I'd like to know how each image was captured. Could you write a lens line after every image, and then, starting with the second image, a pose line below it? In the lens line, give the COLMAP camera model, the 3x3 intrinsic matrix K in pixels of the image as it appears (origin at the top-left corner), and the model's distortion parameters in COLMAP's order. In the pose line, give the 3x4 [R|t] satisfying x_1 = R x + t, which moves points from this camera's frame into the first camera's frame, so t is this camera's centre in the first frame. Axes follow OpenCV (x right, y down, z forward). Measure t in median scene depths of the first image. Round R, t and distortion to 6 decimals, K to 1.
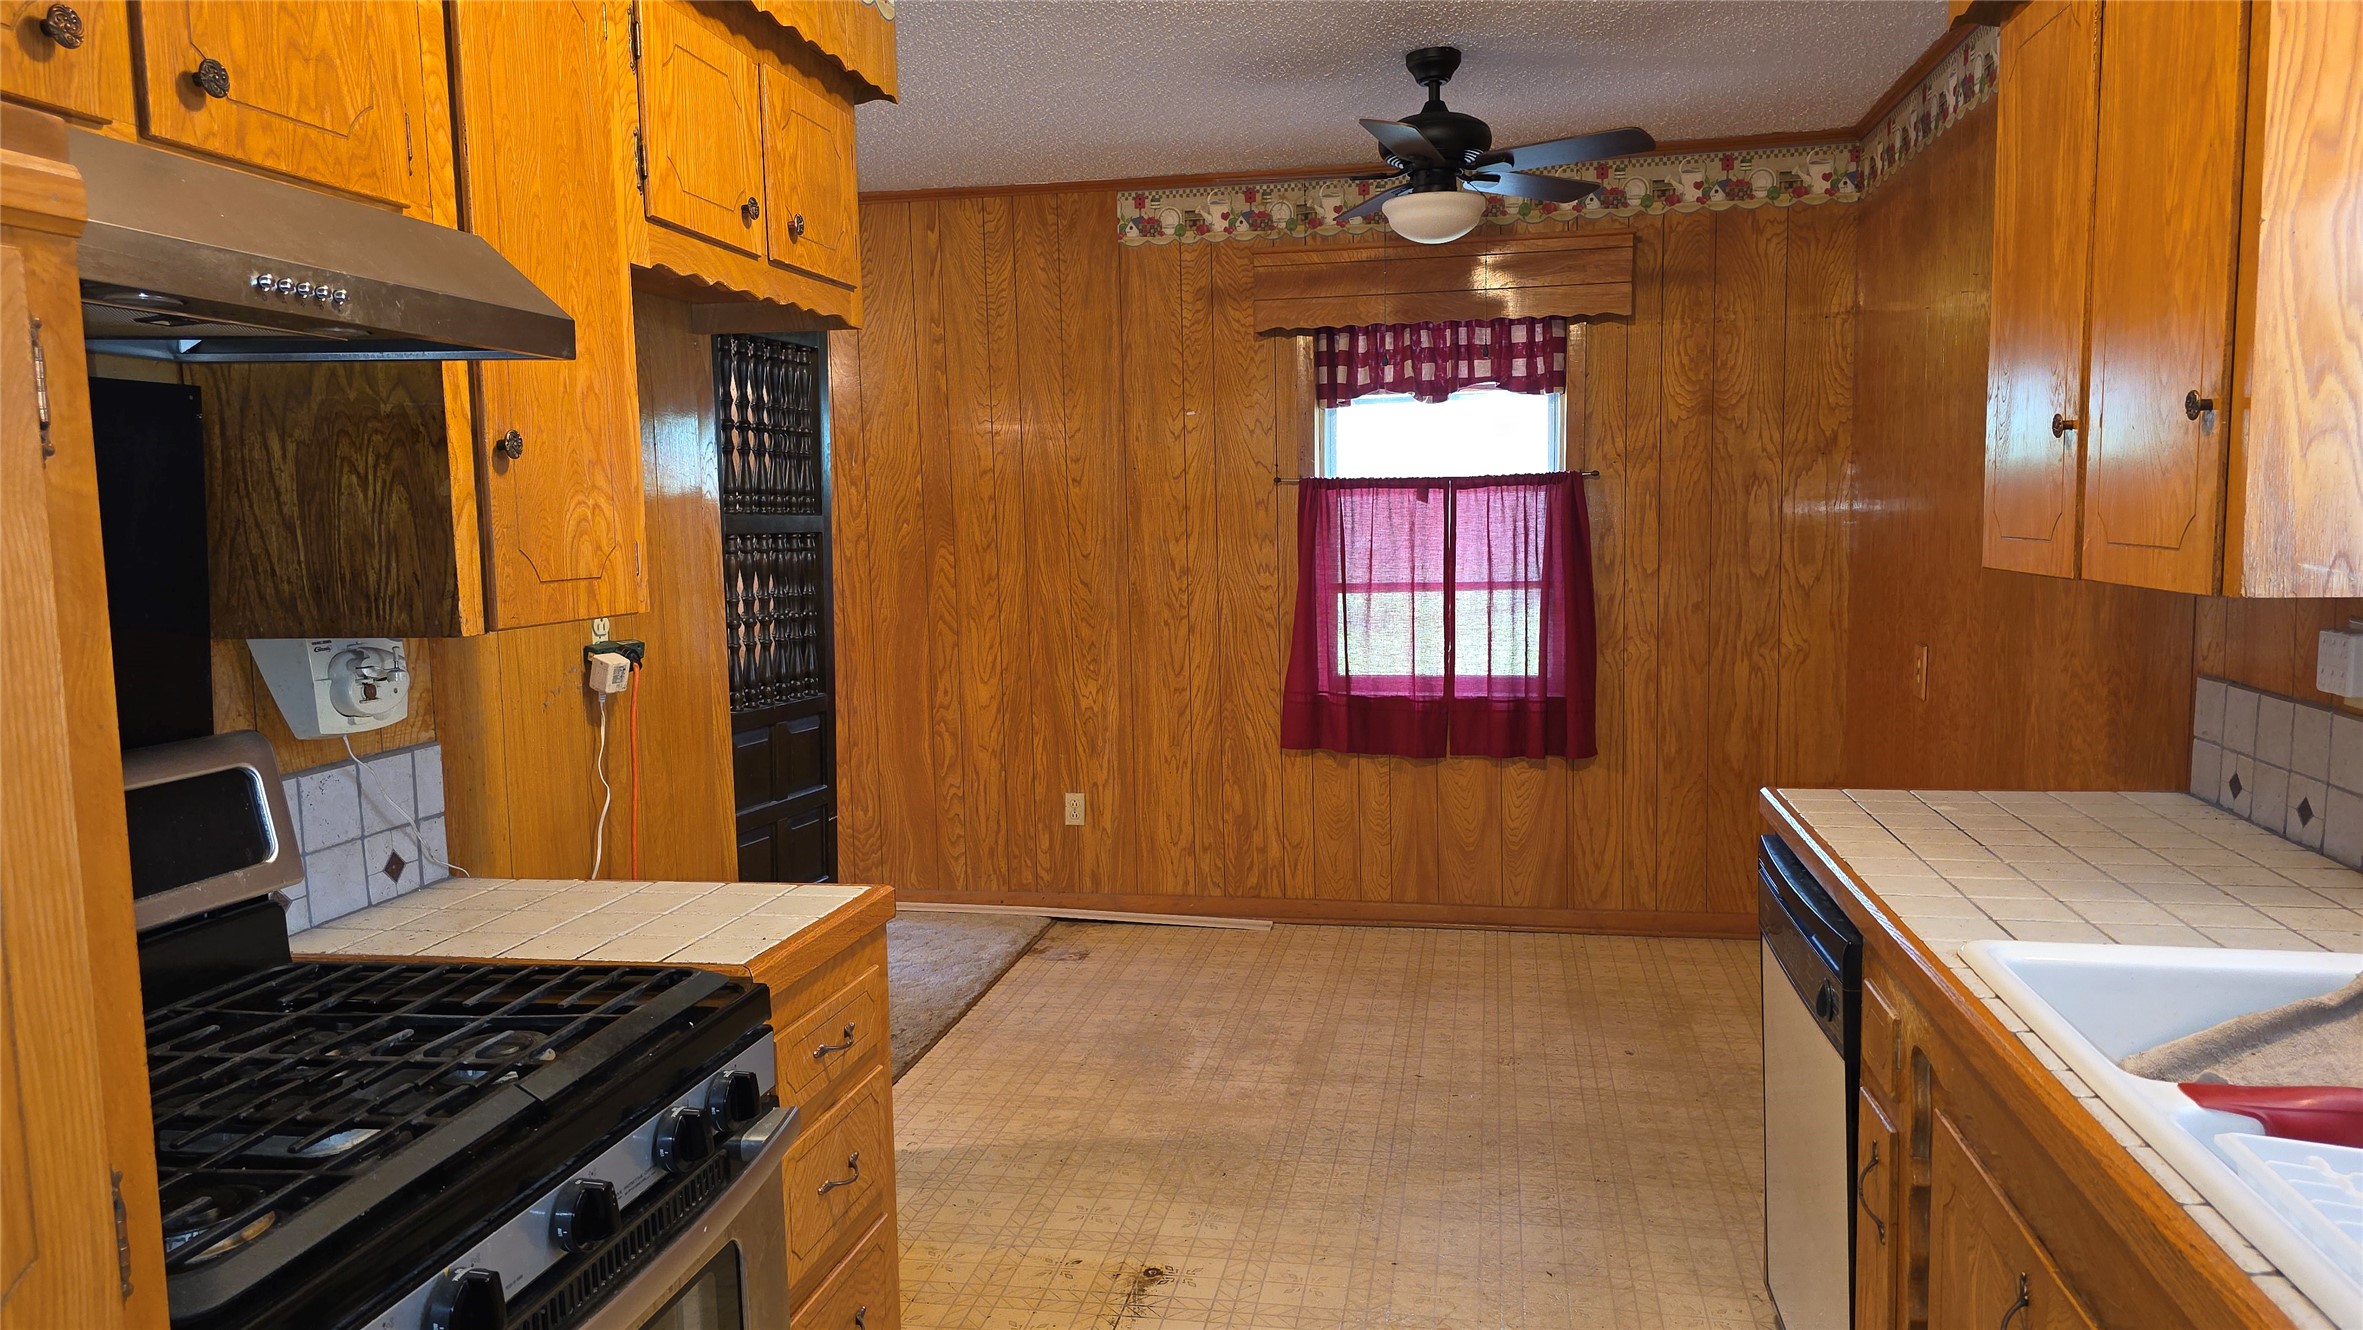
lens RADIAL K [[1601.9, 0, 1183.0], [0, 1601.9, 667.5], [0, 0, 1]] dist [-0.001009, 0.001426]
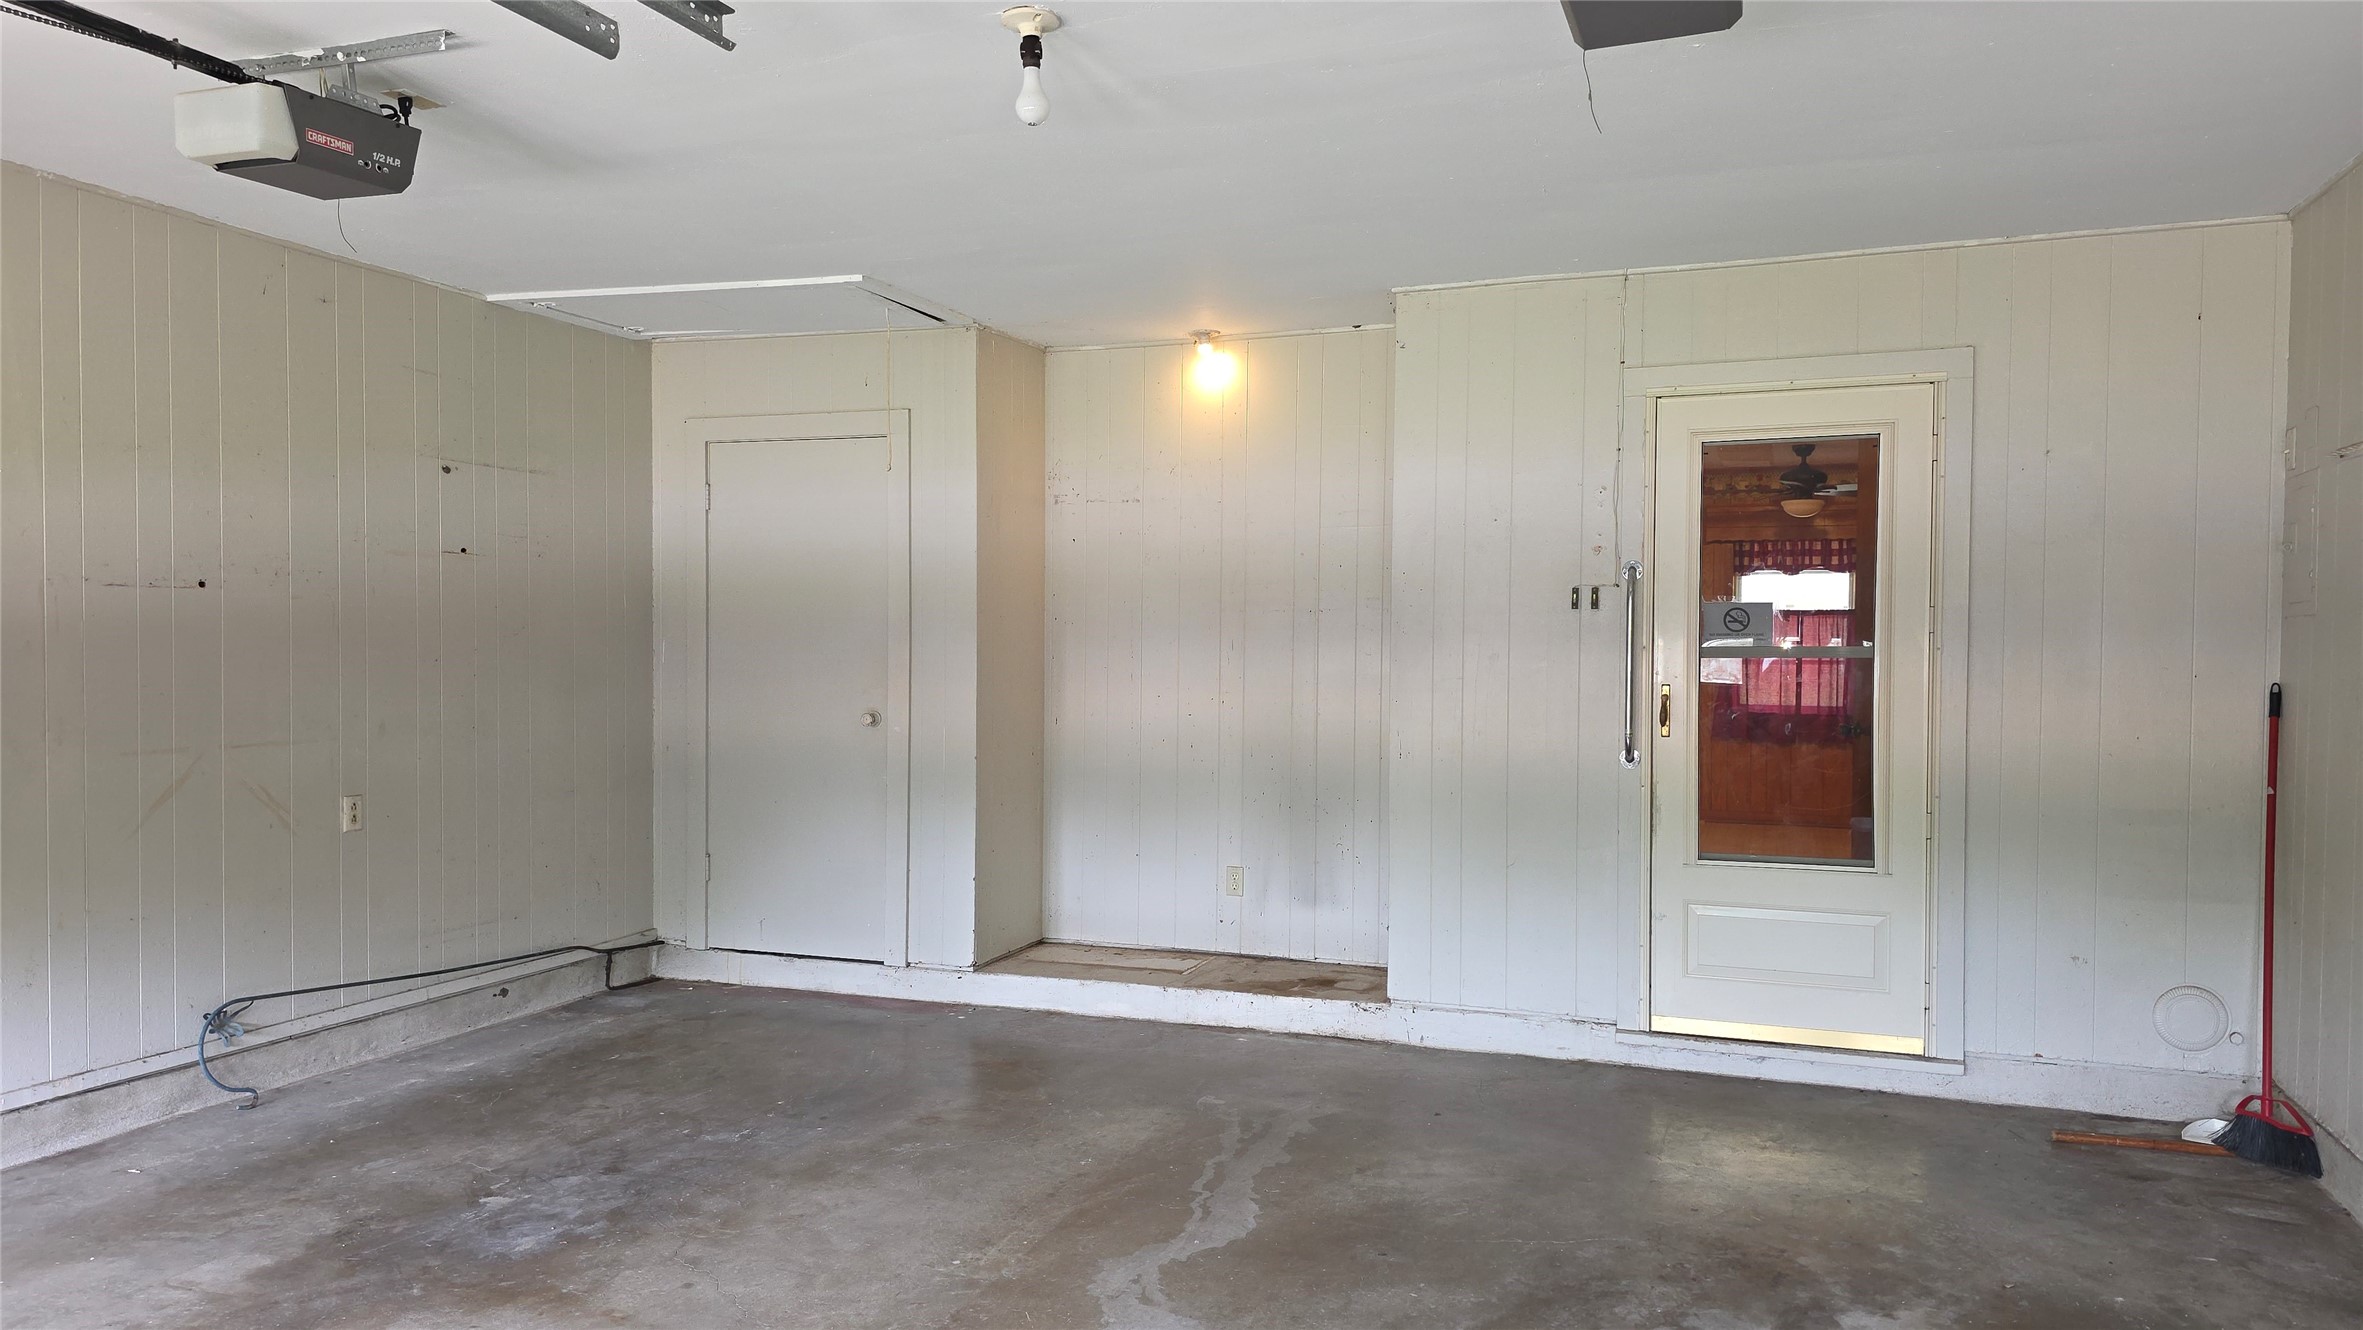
lens RADIAL K [[1601.9, 0, 1182.8], [0, 1601.9, 663.6], [0, 0, 1]] dist [-0.001009, 0.001426]
pose [[0.986983, 0.018594, -0.159746, -0.301284], [-0.029898, 0.997193, -0.068652, 0.122294], [0.158021, 0.072534, 0.984768, -1.219288]]
